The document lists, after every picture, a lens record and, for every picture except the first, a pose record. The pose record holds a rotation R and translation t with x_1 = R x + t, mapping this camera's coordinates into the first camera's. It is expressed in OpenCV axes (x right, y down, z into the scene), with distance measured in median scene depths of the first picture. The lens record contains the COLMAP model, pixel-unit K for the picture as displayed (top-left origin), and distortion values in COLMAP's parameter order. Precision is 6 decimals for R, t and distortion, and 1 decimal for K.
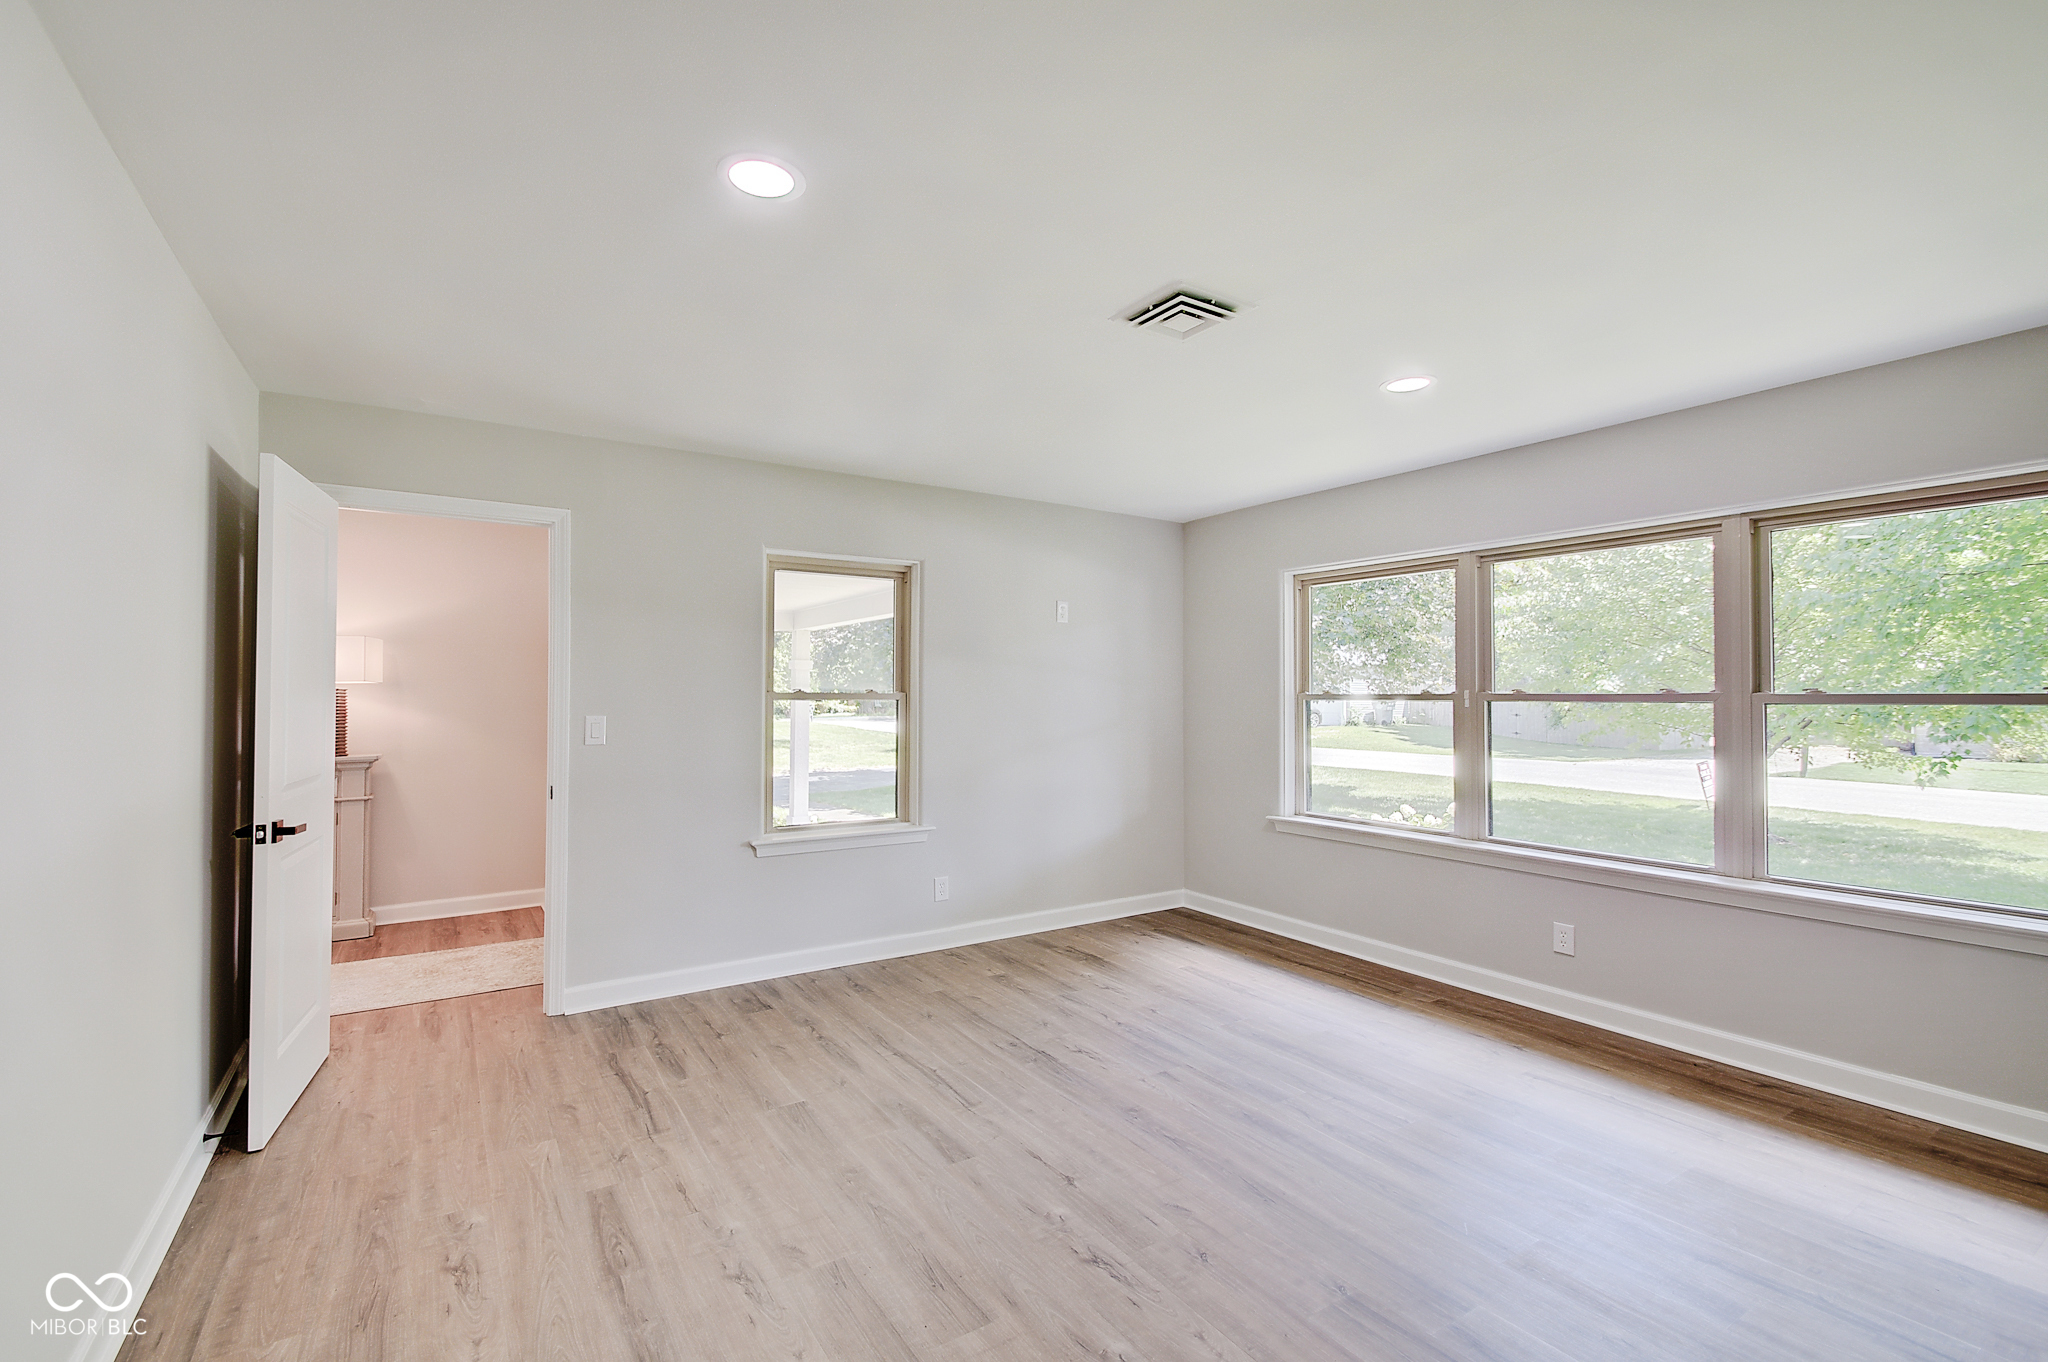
lens RADIAL K [[885.9, 0, 995.7], [0, 885.9, 681.0], [0, 0, 1]] dist [0.022503, -0.014789]
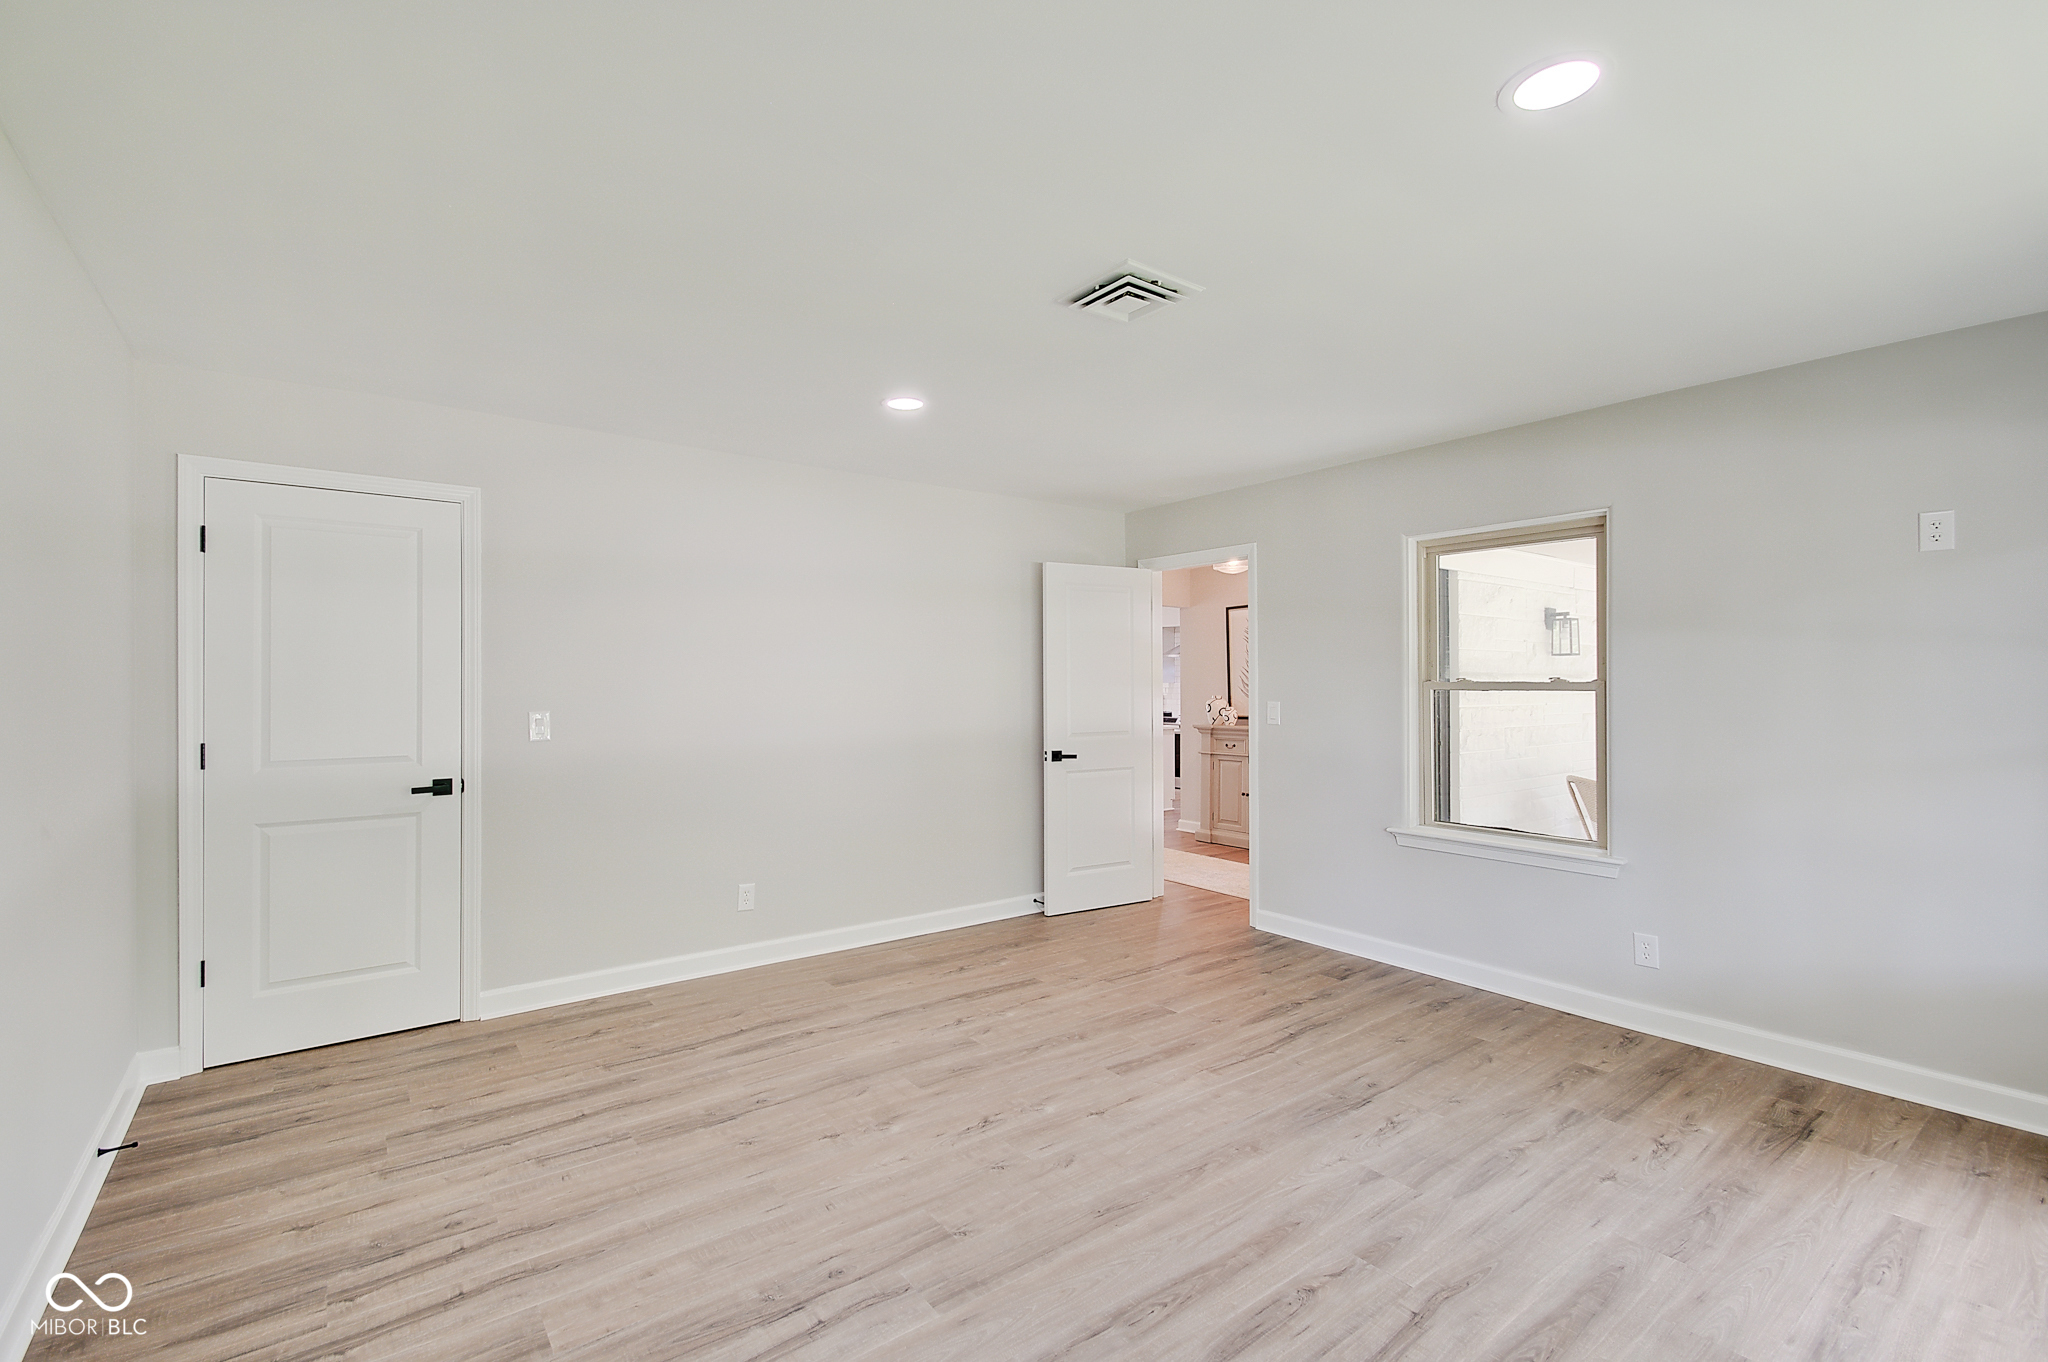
lens RADIAL K [[881.7, 0, 997.9], [0, 881.7, 681.0], [0, 0, 1]] dist [0.021328, -0.014046]
pose [[0.079517, -0.006309, -0.996814, 0.867229], [0.018224, 0.999822, -0.004874, 0.008738], [0.996667, -0.017778, 0.079618, 0.572331]]
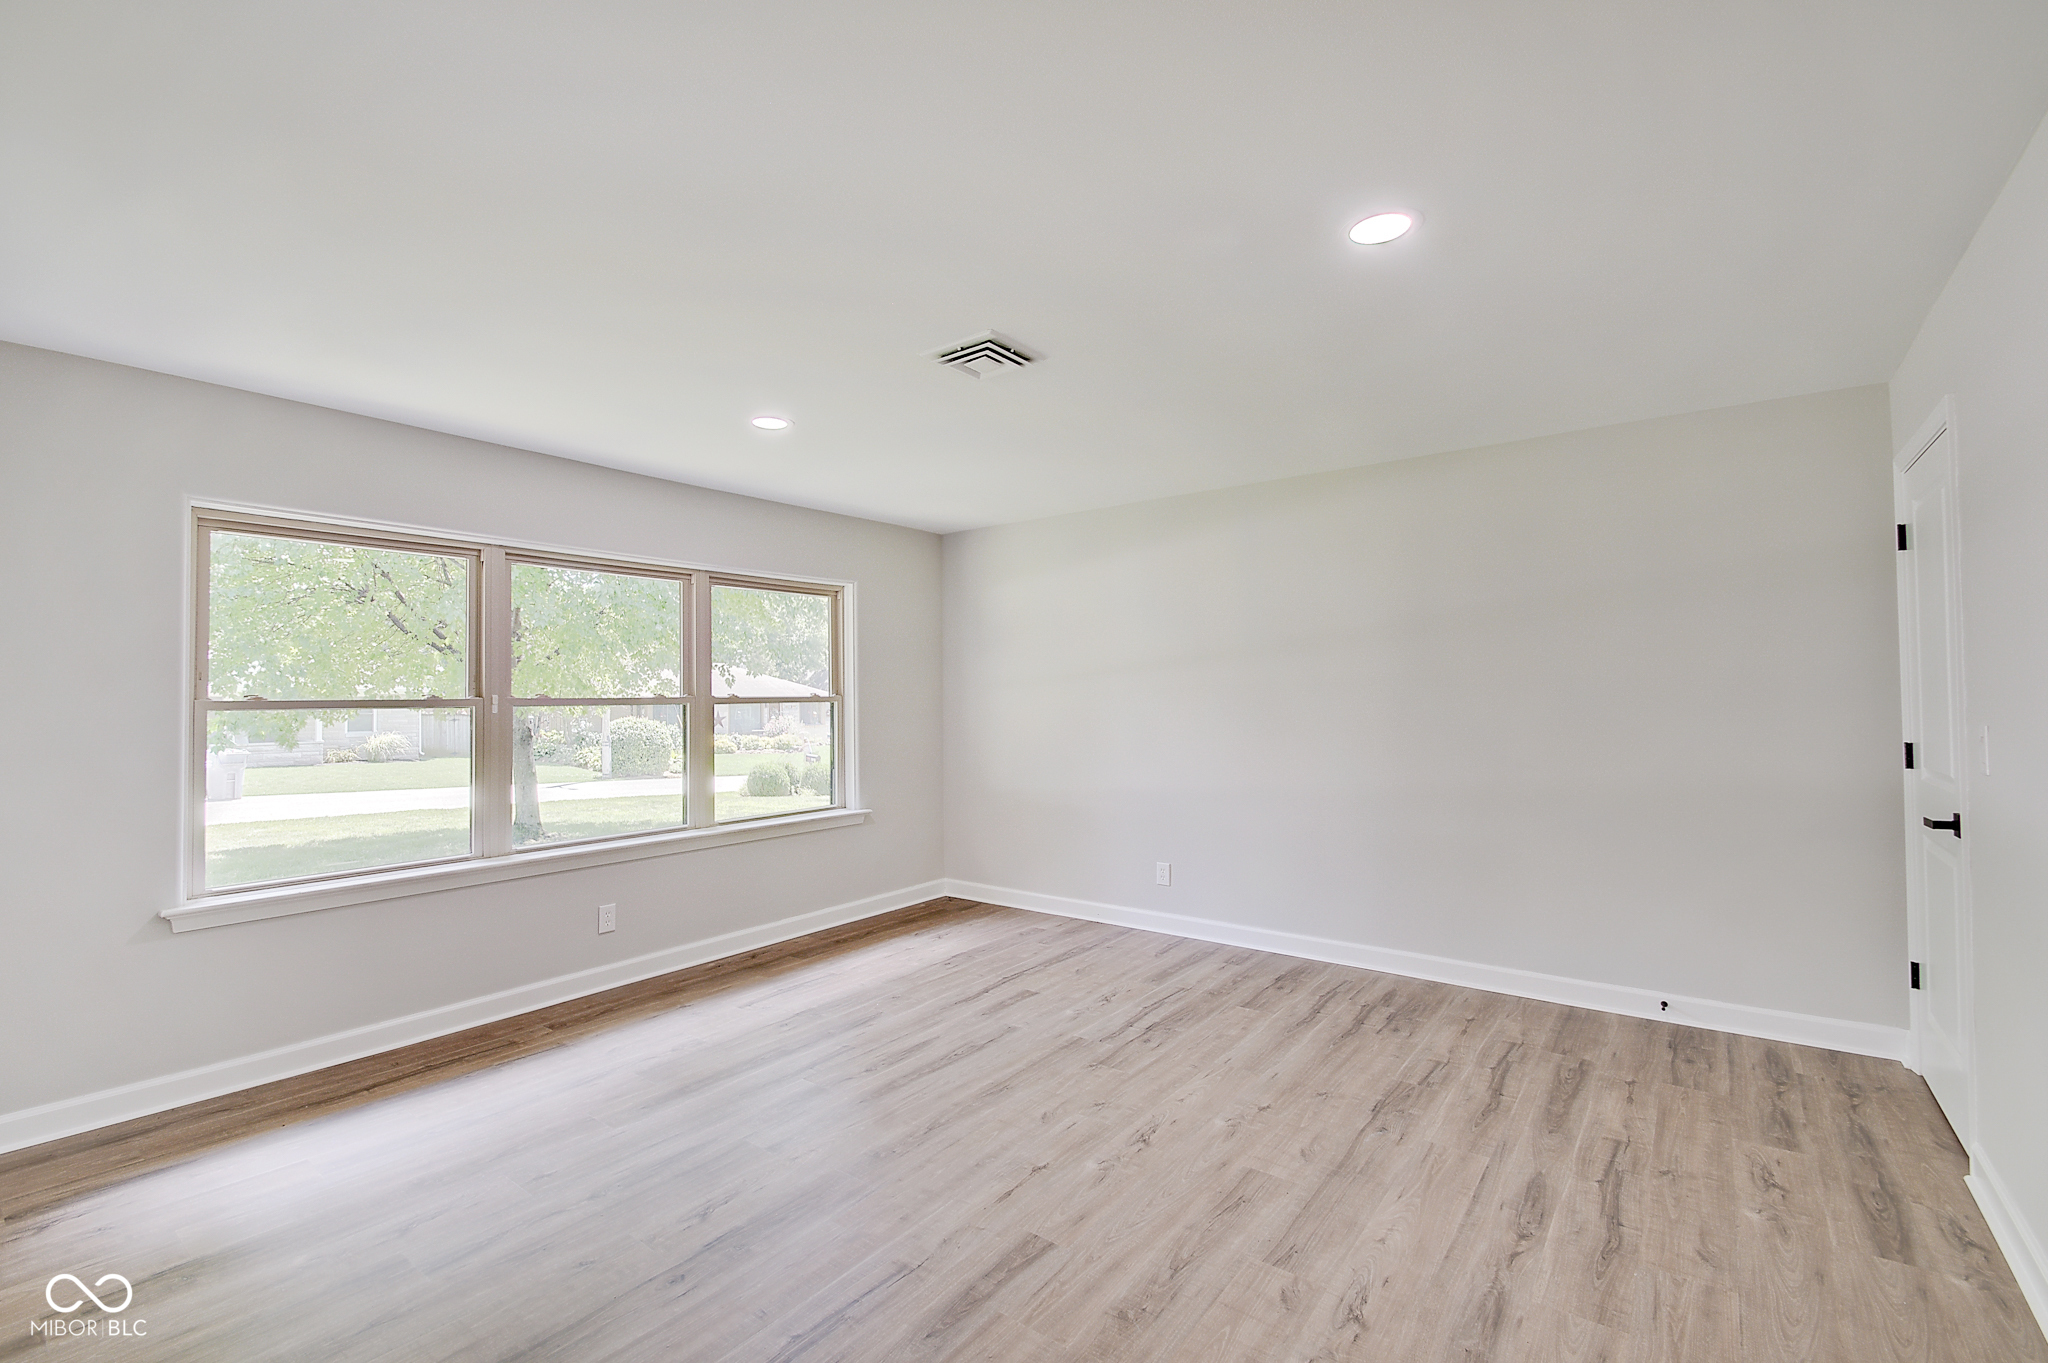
lens RADIAL K [[894.6, 0, 995.7], [0, 894.6, 680.2], [0, 0, 1]] dist [0.023828, -0.015869]
pose [[-0.338589, 0.019355, 0.940735, -0.638005], [-0.006267, 0.999720, -0.022824, 0.016377], [-0.940913, -0.013623, -0.338373, 1.013275]]
